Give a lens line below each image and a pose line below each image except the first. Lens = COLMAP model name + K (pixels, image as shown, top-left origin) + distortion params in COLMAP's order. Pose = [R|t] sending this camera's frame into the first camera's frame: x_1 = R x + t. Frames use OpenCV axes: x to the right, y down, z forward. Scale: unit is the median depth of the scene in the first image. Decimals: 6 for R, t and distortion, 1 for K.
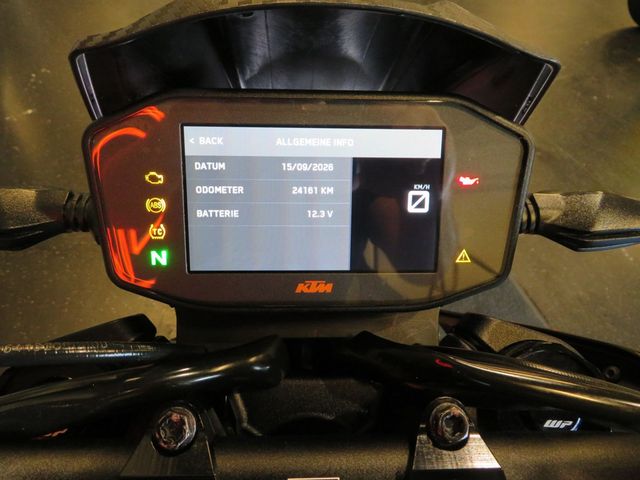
lens RADIAL K [[459.7, 0, 318.5], [0, 459.7, 236.5], [0, 0, 1]] dist [-0.016048, 0.015092]
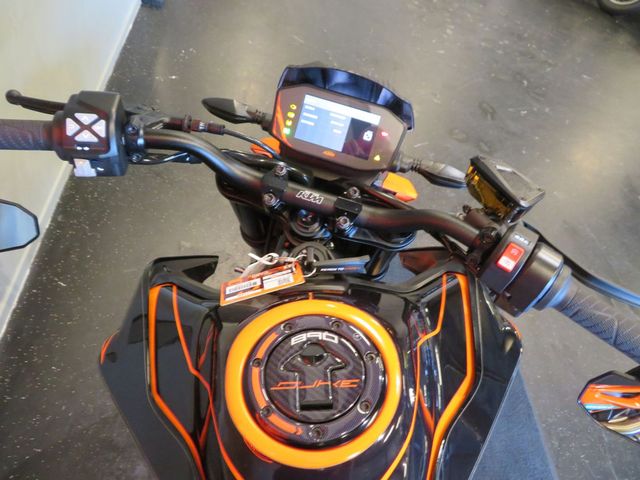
lens RADIAL K [[459.7, 0, 321.1], [0, 459.7, 243.0], [0, 0, 1]] dist [-0.016048, 0.015092]
pose [[0.950226, 0.292047, -0.108534, 0.476569], [-0.296310, 0.954762, -0.025114, 0.815366], [0.096289, 0.056024, 0.993776, -2.182088]]
